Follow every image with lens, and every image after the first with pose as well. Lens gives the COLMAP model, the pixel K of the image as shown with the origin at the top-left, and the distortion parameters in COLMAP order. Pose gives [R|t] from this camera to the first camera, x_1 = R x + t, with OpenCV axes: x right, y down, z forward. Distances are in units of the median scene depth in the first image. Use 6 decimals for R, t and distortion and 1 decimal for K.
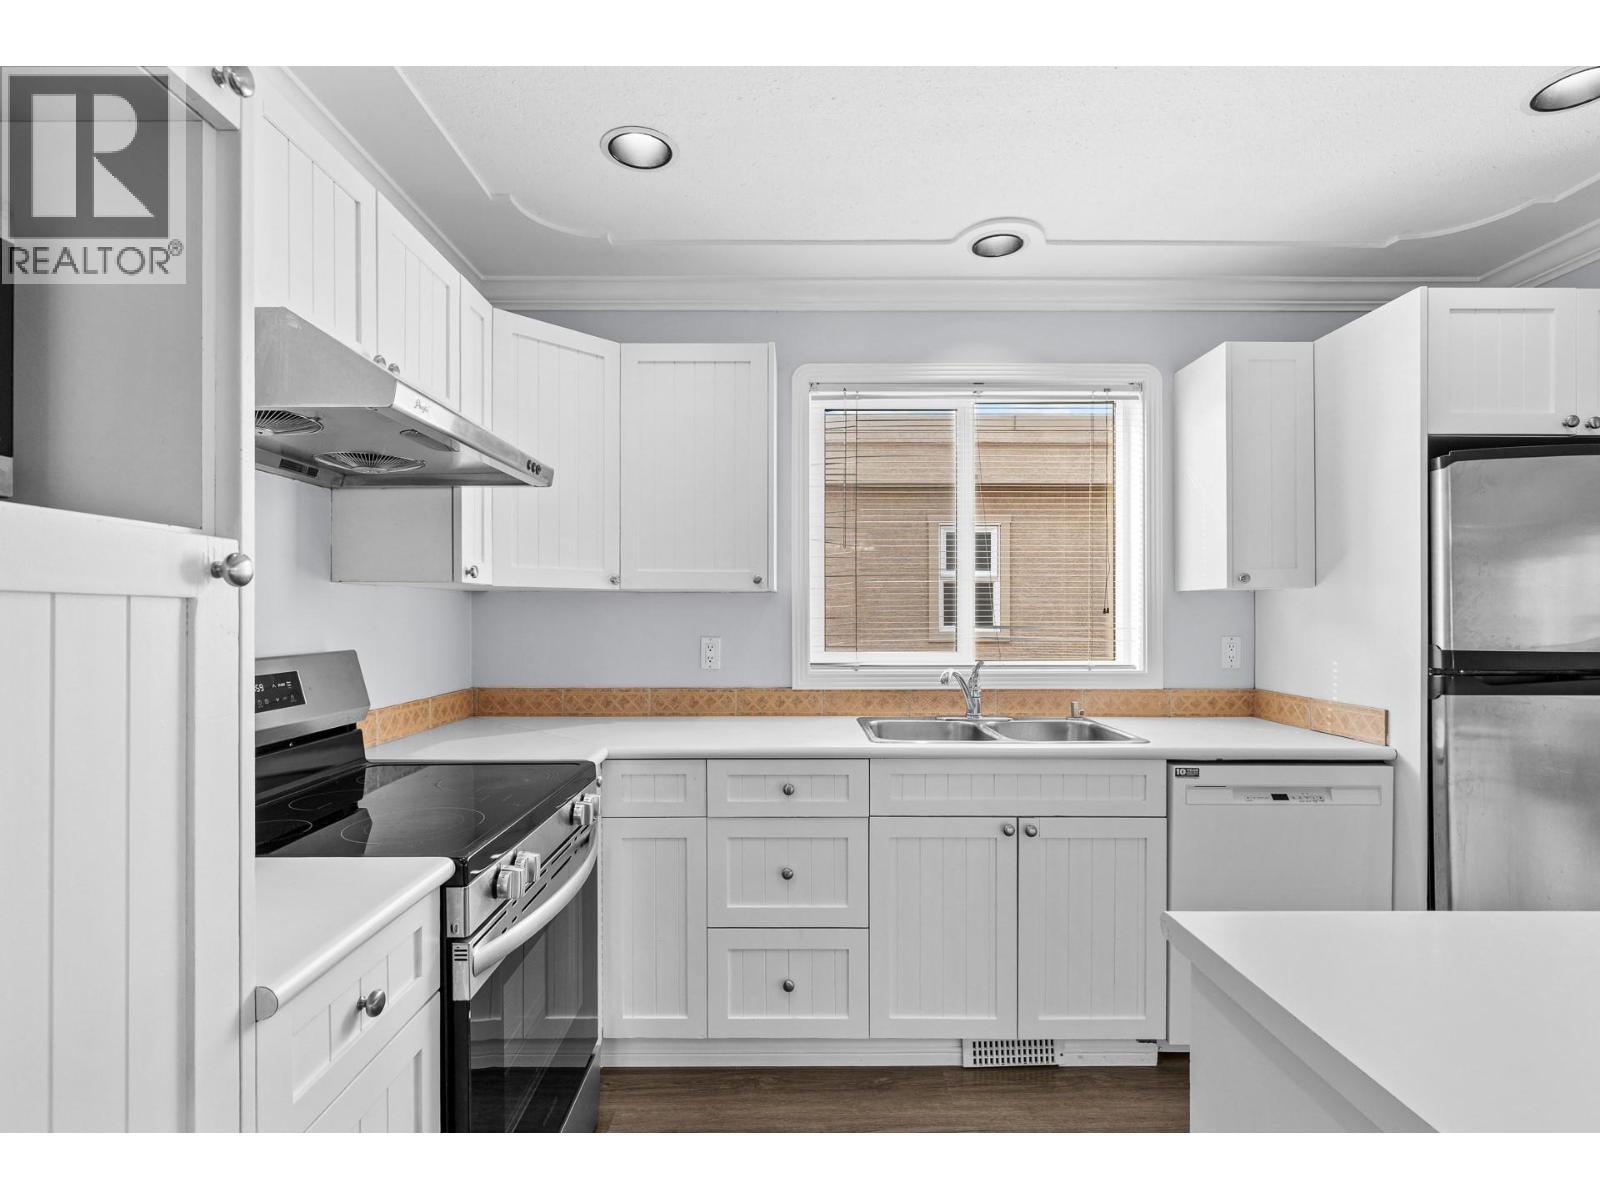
lens RADIAL K [[779.0, 0, 794.1], [0, 779.0, 610.5], [0, 0, 1]] dist [-0.001993, -0.000573]
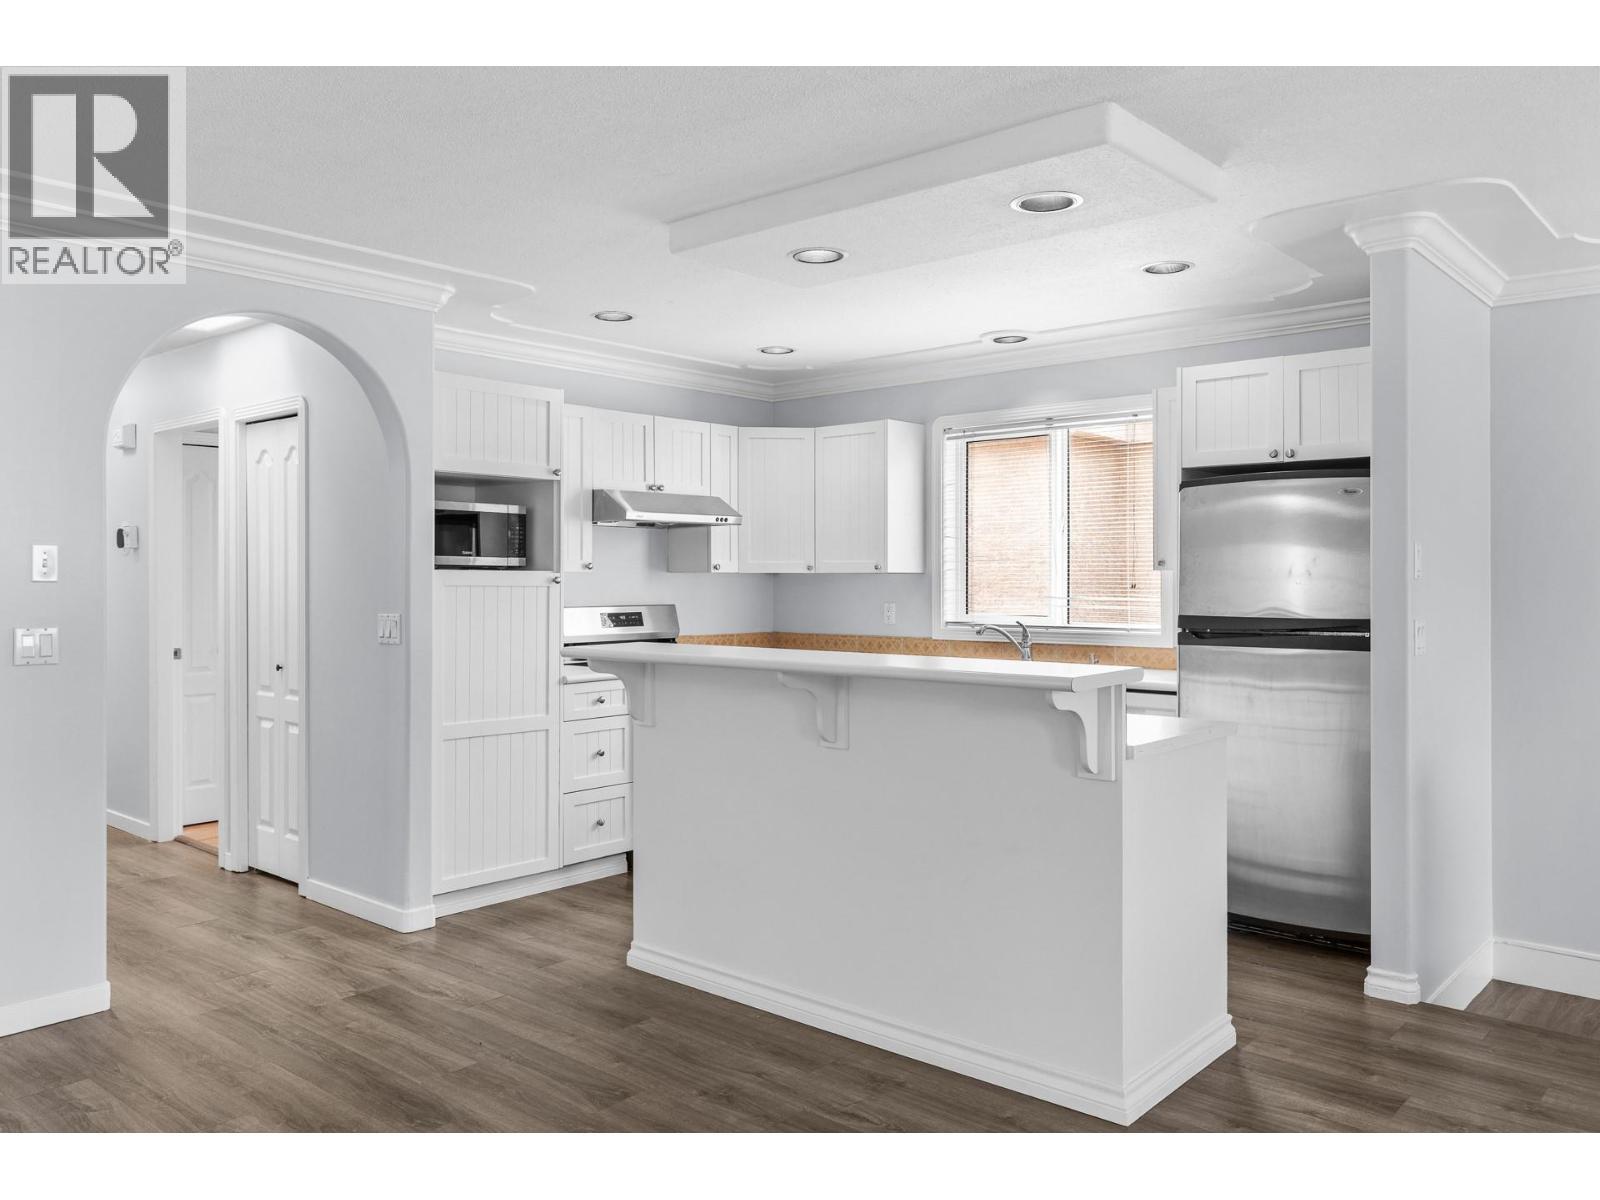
lens RADIAL K [[1182.4, 0, 789.7], [0, 1182.4, 575.1], [0, 0, 1]] dist [-0.002226, -0.019813]
pose [[0.749470, -0.003165, -0.662030, 1.447973], [0.004235, 0.999991, 0.000013, -0.022642], [0.662024, -0.002814, 0.749477, -0.973096]]
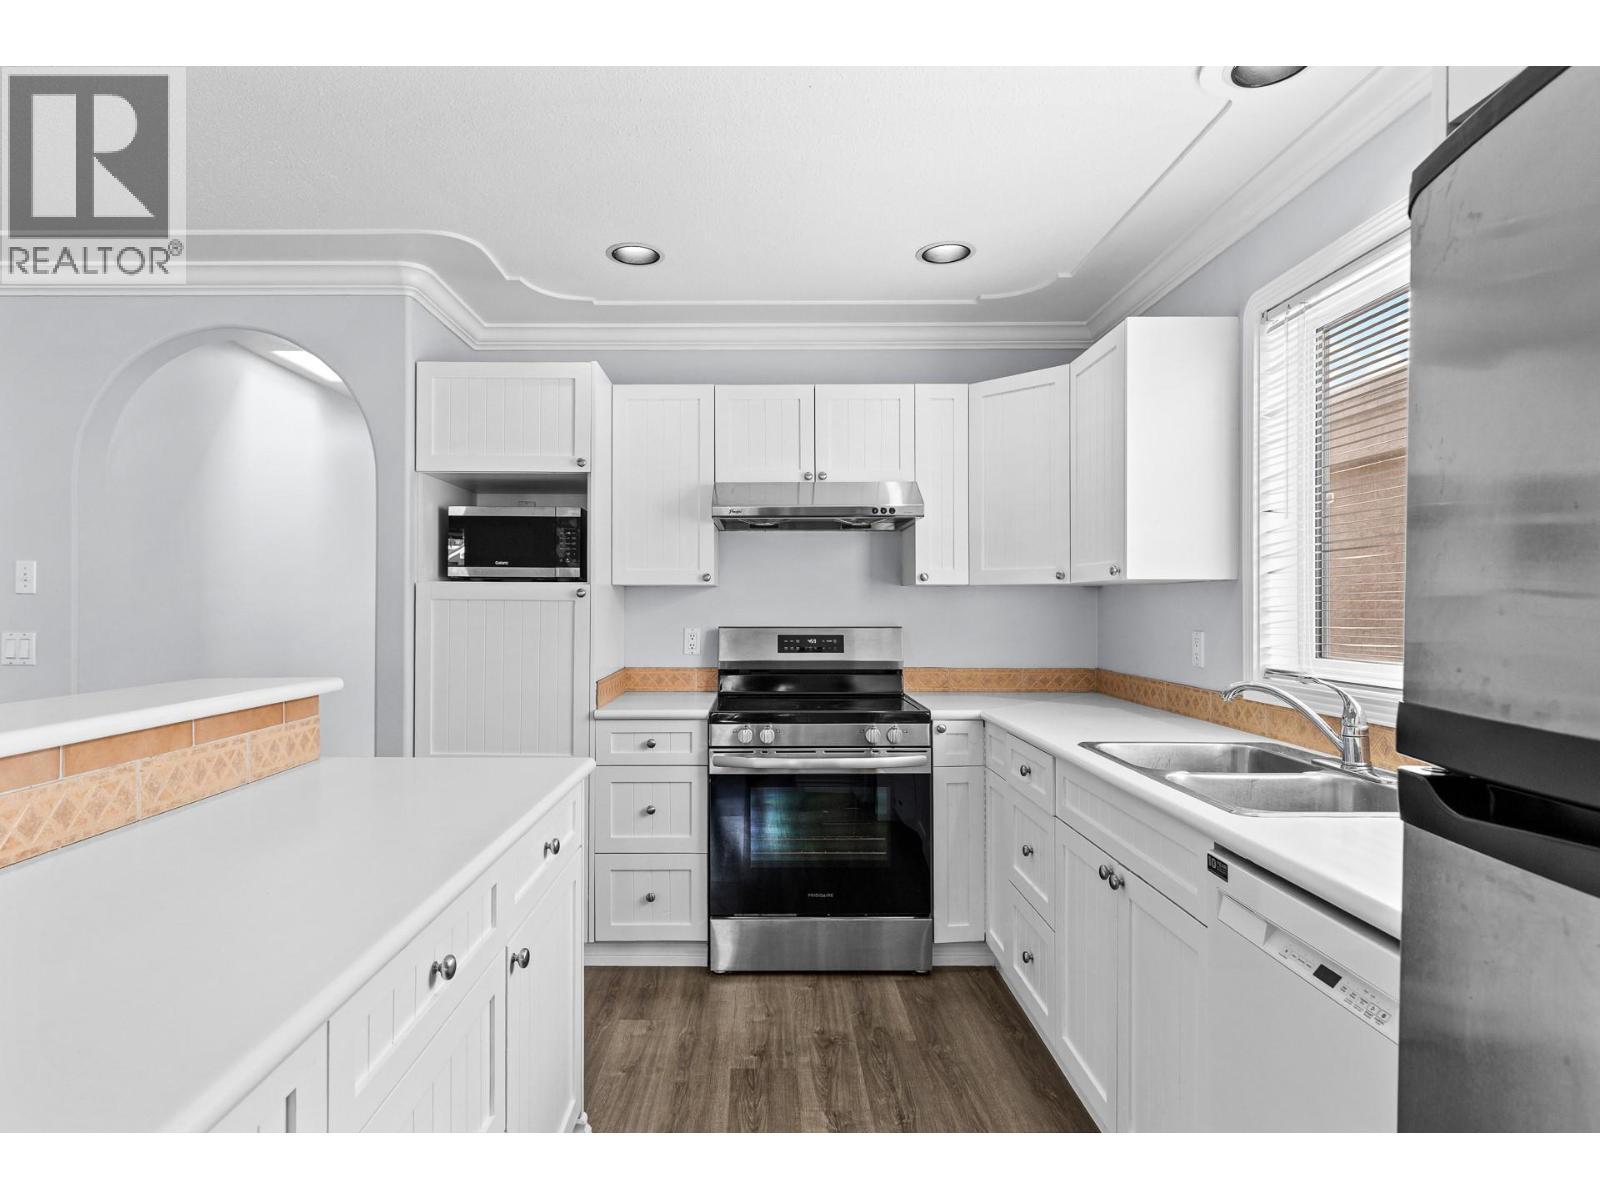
lens RADIAL K [[848.4, 0, 769.6], [0, 848.4, 601.3], [0, 0, 1]] dist [0.000835, -0.000468]
pose [[0.001953, -0.004454, -0.999988, 1.001318], [0.003983, 0.999982, -0.004446, 0.002452], [0.999990, -0.003975, 0.001971, 0.566304]]
